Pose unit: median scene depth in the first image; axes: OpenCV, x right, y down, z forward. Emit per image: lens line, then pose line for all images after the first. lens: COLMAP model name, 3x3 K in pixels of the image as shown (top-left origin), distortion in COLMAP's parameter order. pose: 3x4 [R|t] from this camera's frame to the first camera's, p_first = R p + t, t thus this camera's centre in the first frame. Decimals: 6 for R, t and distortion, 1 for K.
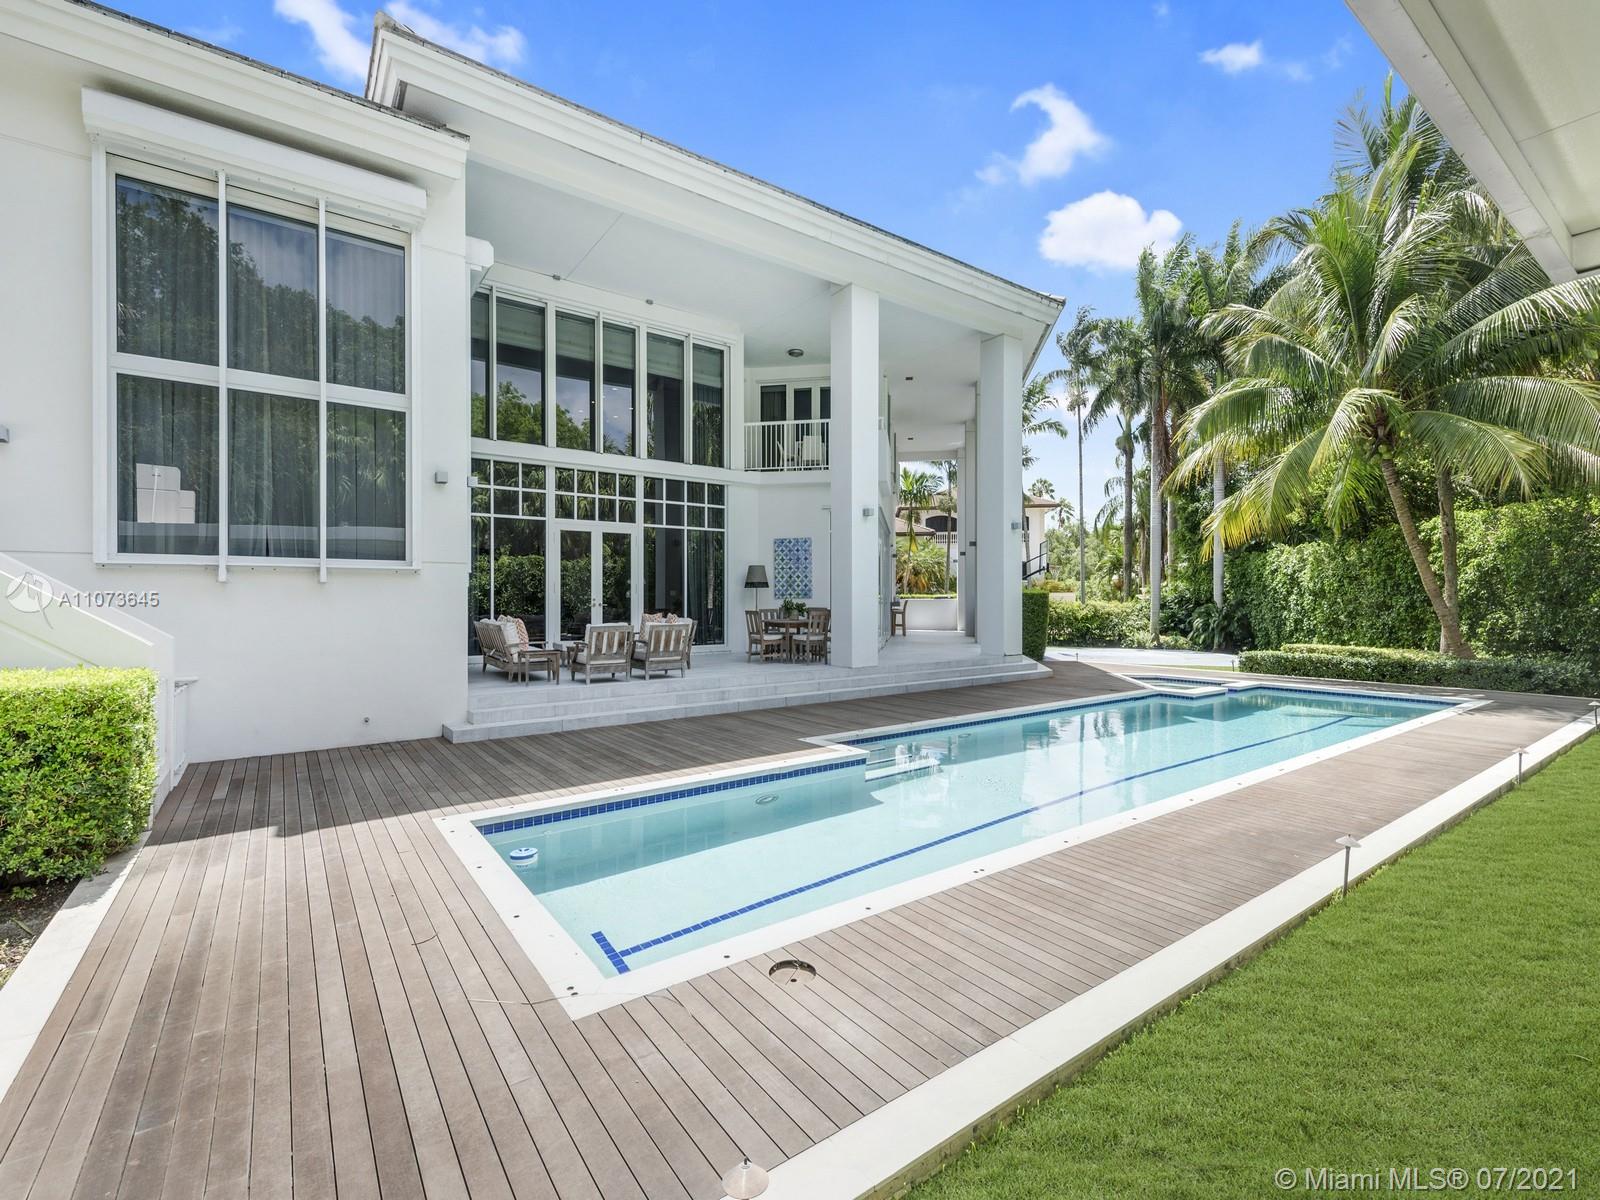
lens RADIAL K [[722.3, 0, 800.0], [0, 722.3, 600.0], [0, 0, 1]] dist [0.000160, -0.000151]
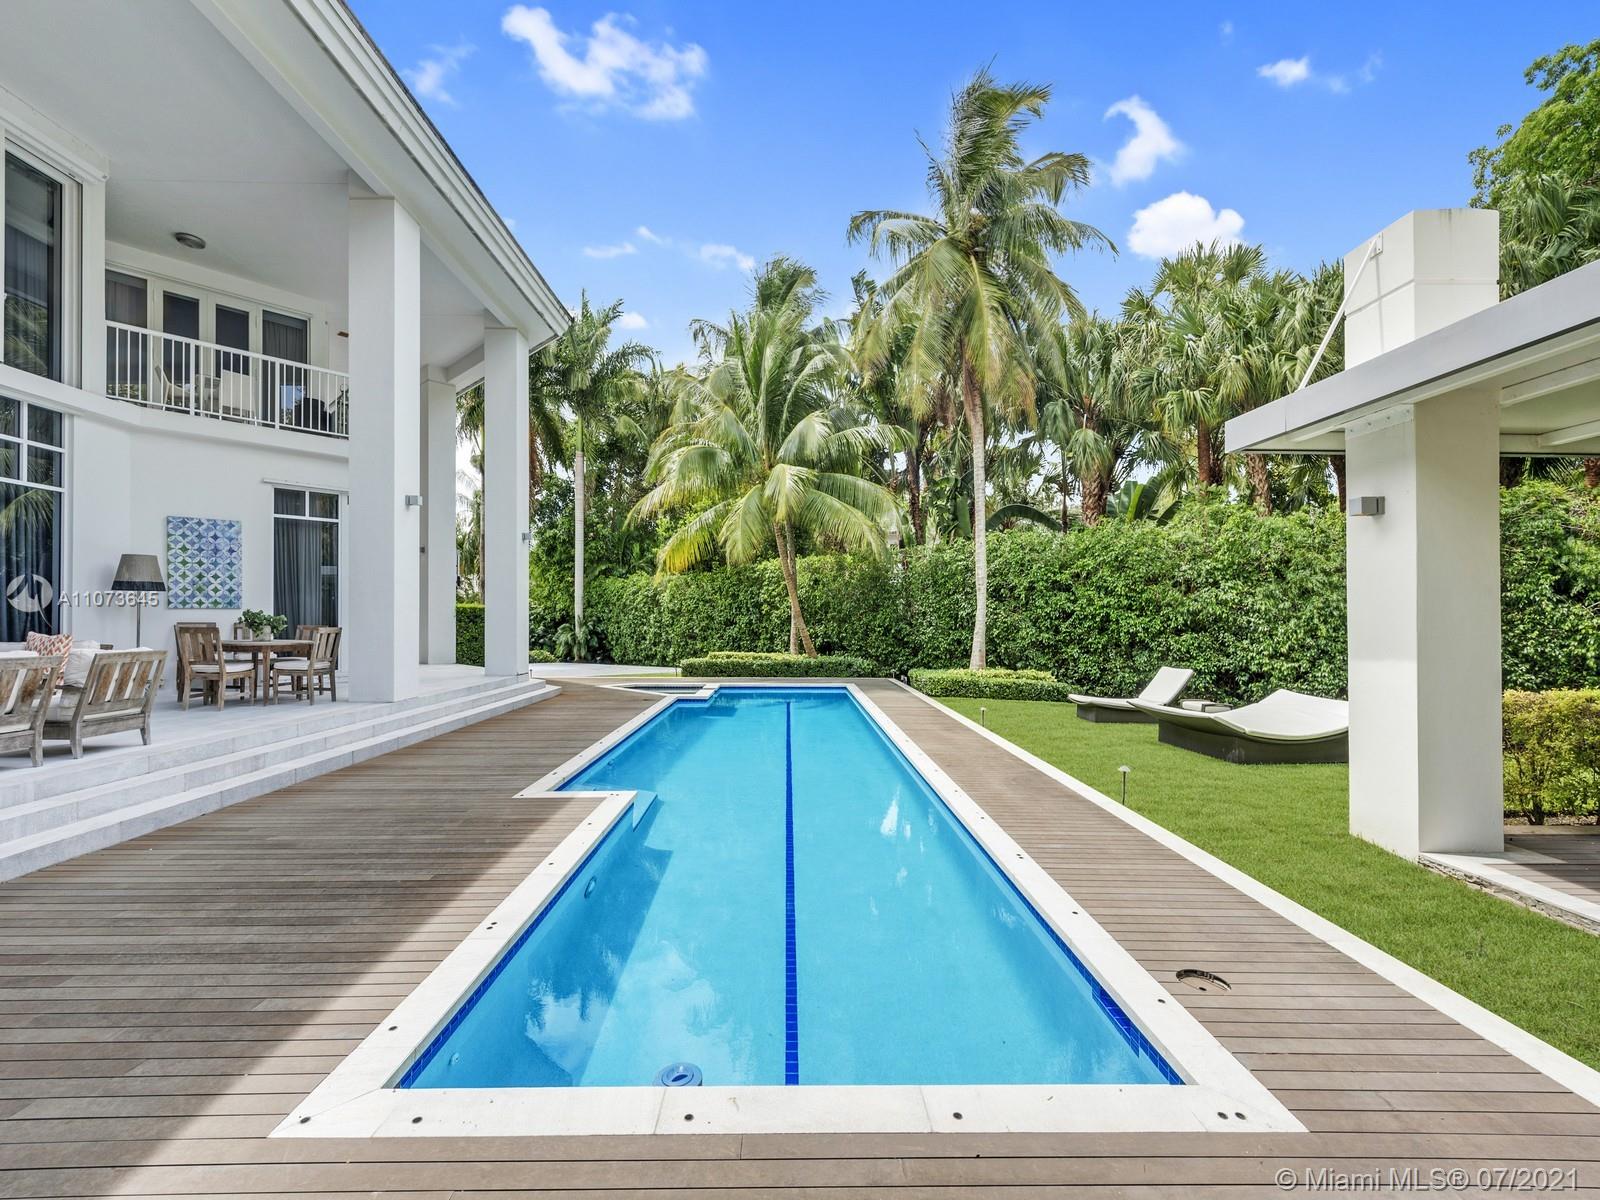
lens RADIAL K [[690.7, 0, 801.4], [0, 690.7, 620.2], [0, 0, 1]] dist [-0.000051, -0.000385]
pose [[0.562071, 0.005316, 0.827072, -0.250657], [-0.010370, 0.999946, 0.000620, 0.002688], [-0.827024, -0.008925, 0.562096, 0.200686]]
